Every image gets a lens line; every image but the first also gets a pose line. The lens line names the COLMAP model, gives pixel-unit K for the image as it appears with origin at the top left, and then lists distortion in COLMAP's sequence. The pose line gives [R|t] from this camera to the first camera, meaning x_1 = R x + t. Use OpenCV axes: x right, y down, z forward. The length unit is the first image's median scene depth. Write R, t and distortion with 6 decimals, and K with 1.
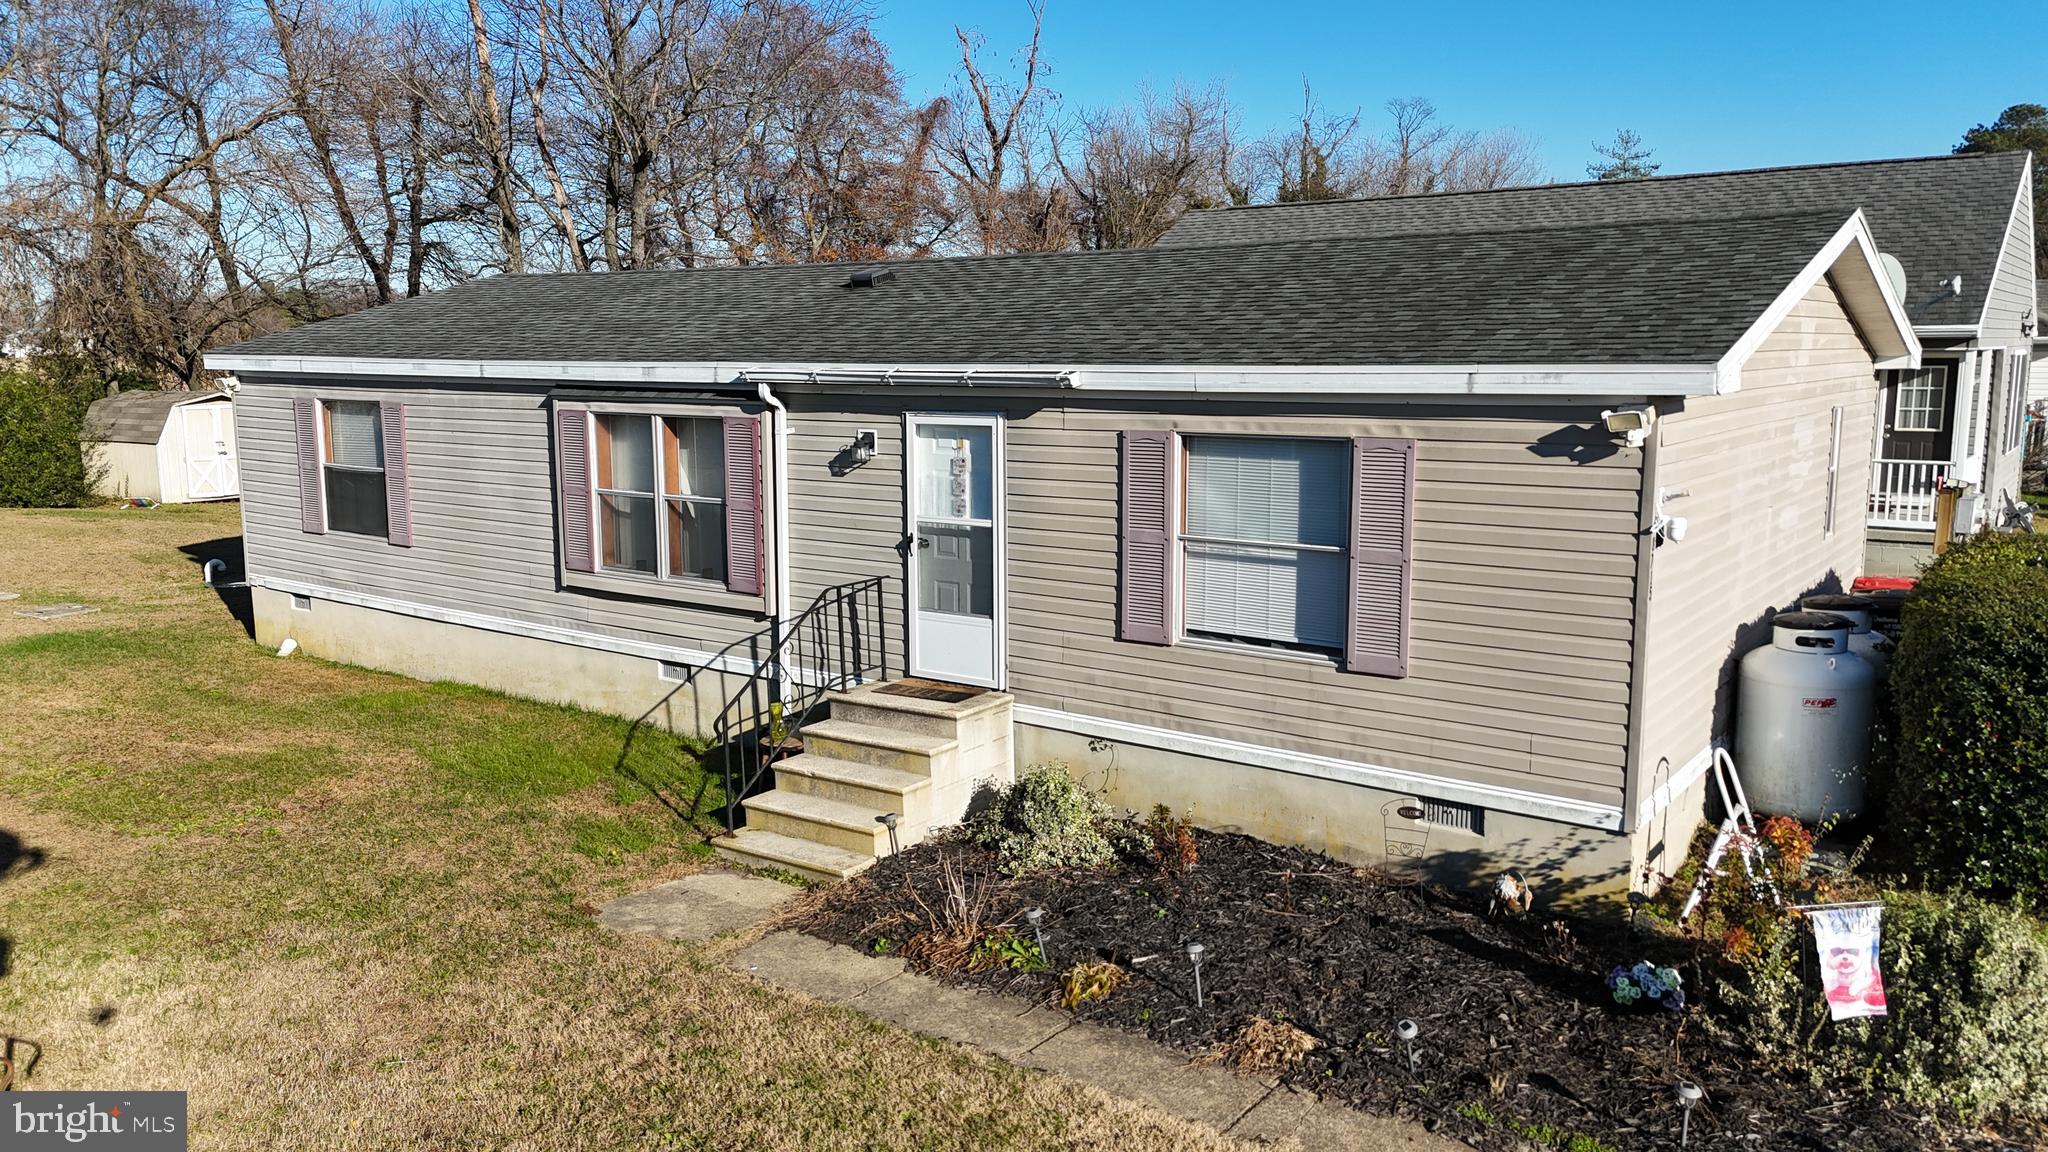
lens RADIAL K [[1502.7, 0, 1019.9], [0, 1502.7, 573.1], [0, 0, 1]] dist [0.089045, -0.091748]
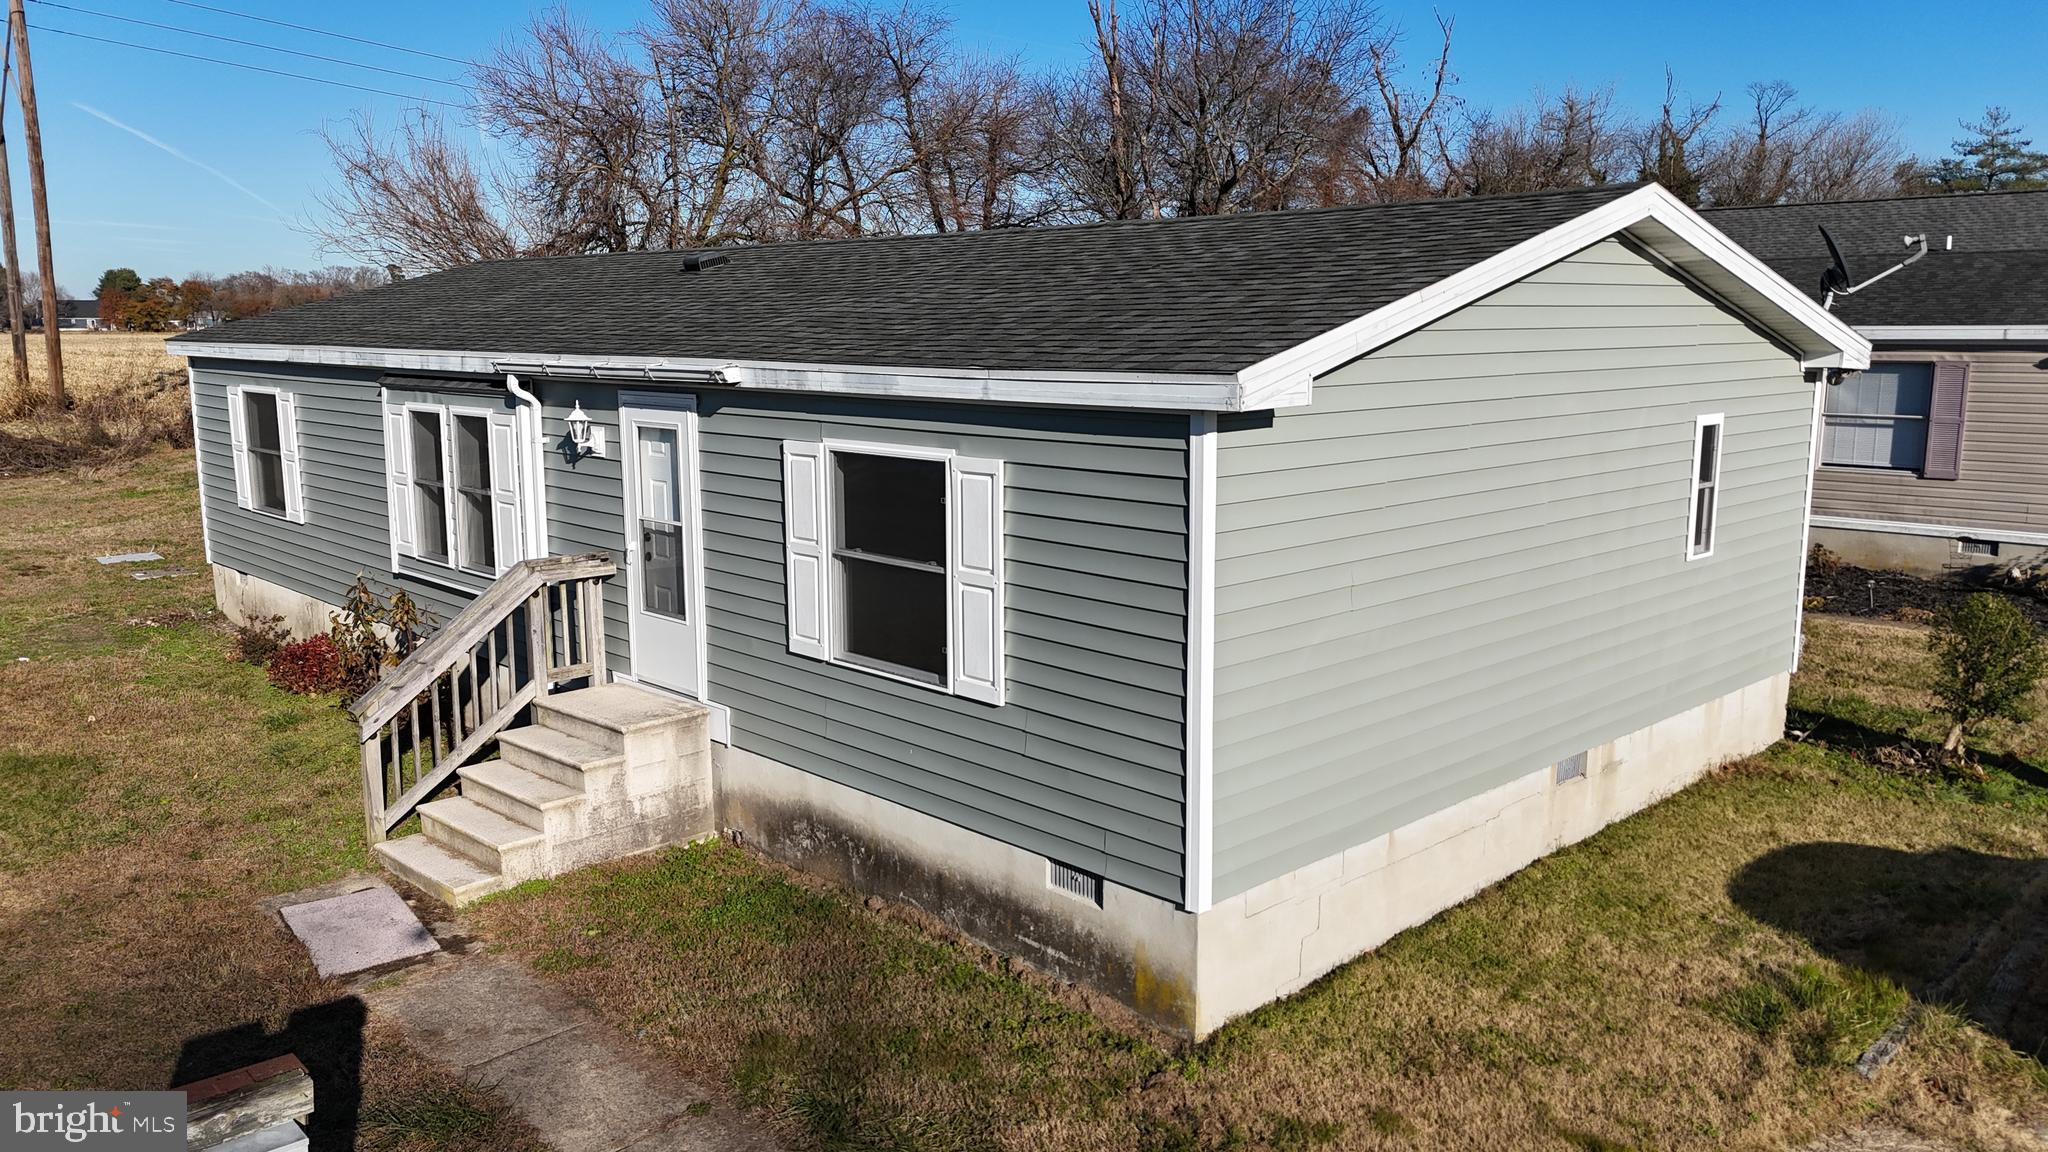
lens RADIAL K [[1502.7, 0, 1019.9], [0, 1502.7, 573.1], [0, 0, 1]] dist [0.089045, -0.091748]
pose [[0.985507, 0.028135, -0.167285, -0.531633], [-0.025464, 0.999512, 0.018095, 0.157360], [0.167712, -0.013573, 0.985743, -1.035637]]
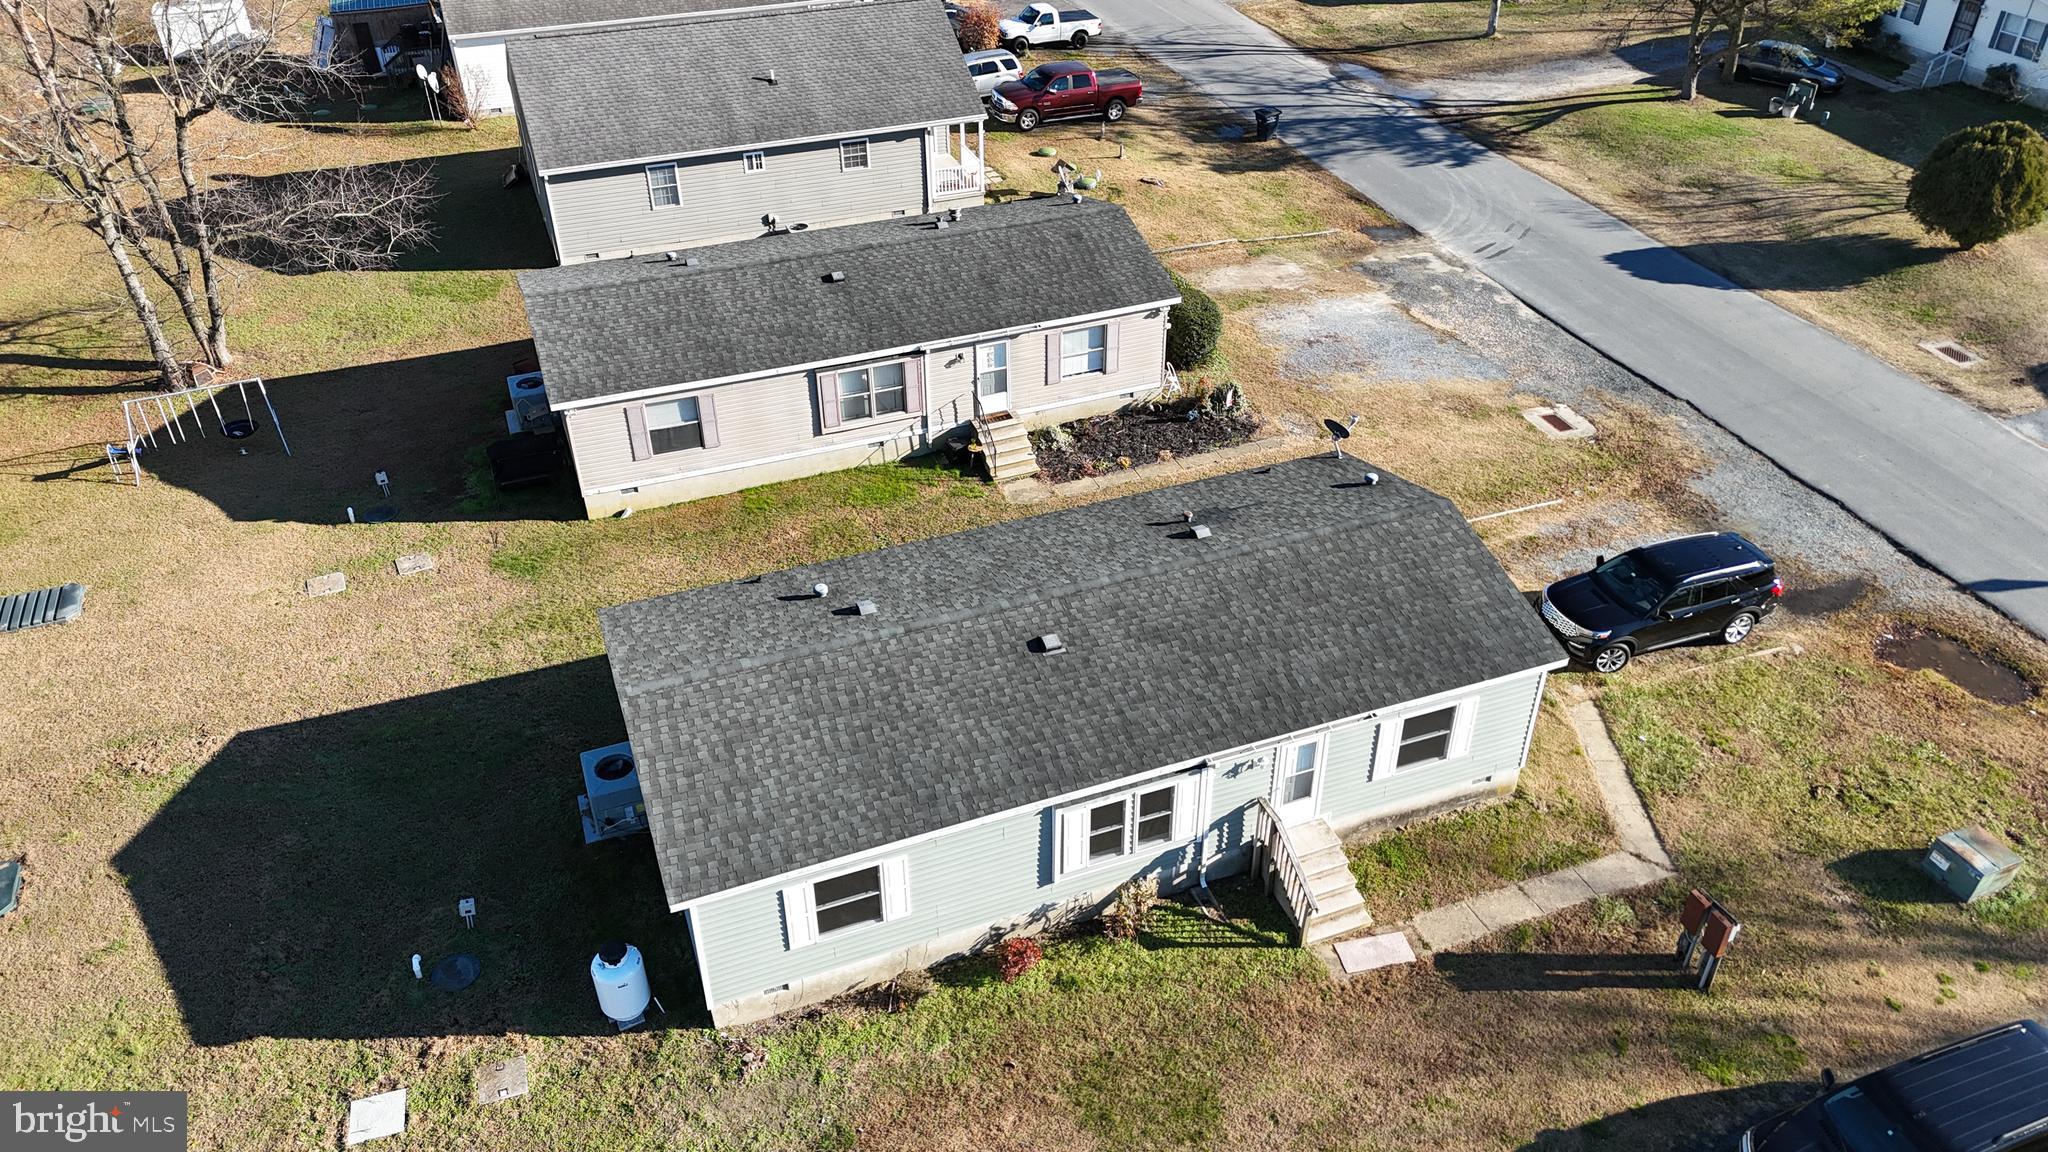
lens RADIAL K [[1486.8, 0, 1029.8], [0, 1486.8, 585.3], [0, 0, 1]] dist [0.073651, -0.042337]
pose [[0.535783, -0.493235, 0.685314, -2.603013], [0.130164, 0.850188, 0.510135, -1.355184], [-0.834263, -0.184119, 0.519717, -0.942102]]
